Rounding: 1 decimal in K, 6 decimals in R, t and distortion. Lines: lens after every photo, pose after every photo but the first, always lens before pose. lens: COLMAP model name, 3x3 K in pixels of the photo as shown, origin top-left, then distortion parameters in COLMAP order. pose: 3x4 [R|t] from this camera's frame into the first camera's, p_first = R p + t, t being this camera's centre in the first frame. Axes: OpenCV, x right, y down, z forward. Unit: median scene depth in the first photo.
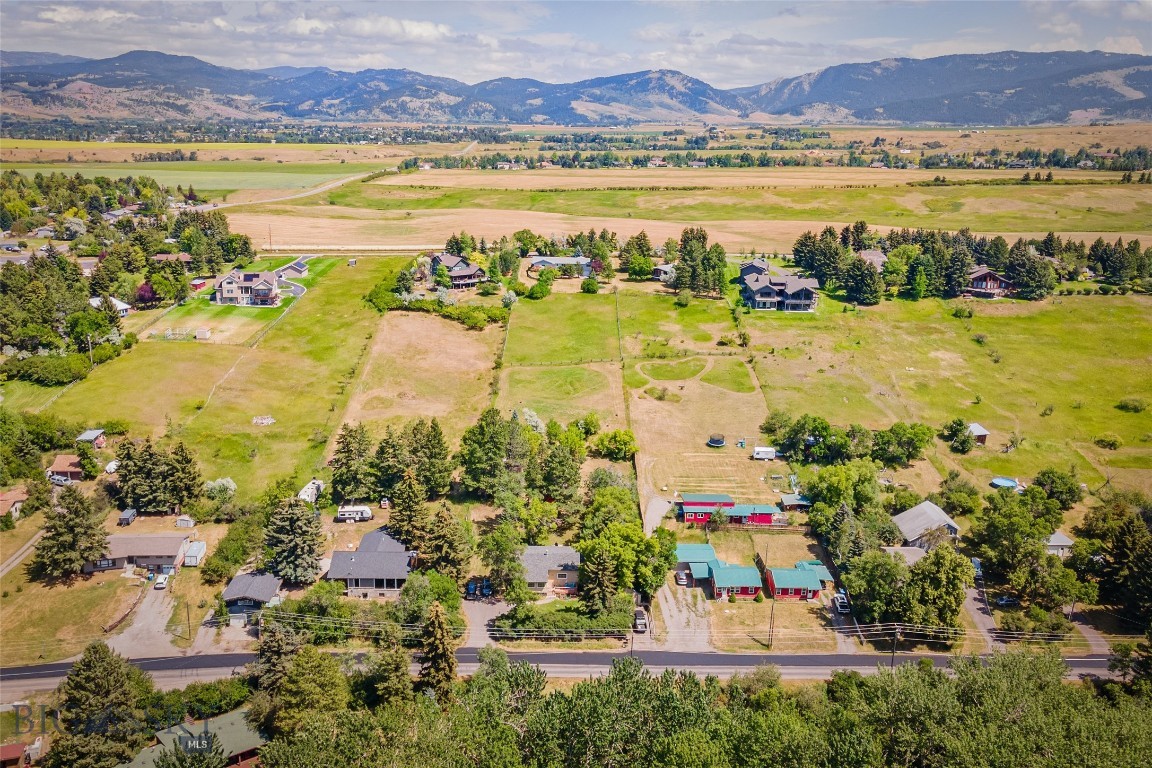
lens RADIAL K [[990.9, 0, 574.7], [0, 990.9, 380.8], [0, 0, 1]] dist [0.025873, 0.003925]
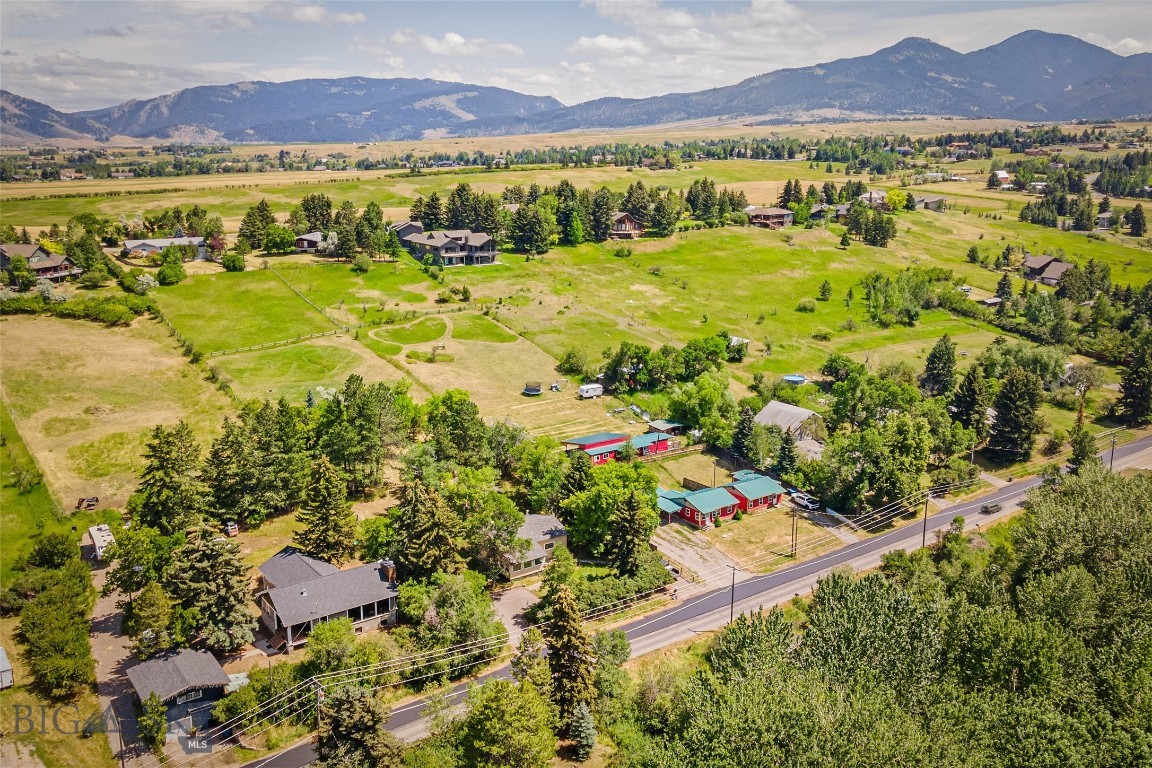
lens RADIAL K [[990.9, 0, 575.8], [0, 990.9, 385.6], [0, 0, 1]] dist [0.025873, 0.003925]
pose [[0.825824, -0.157645, 0.541445, -0.230448], [0.166591, 0.985479, 0.032839, 0.026497], [-0.538760, 0.063081, 0.840094, 0.175023]]
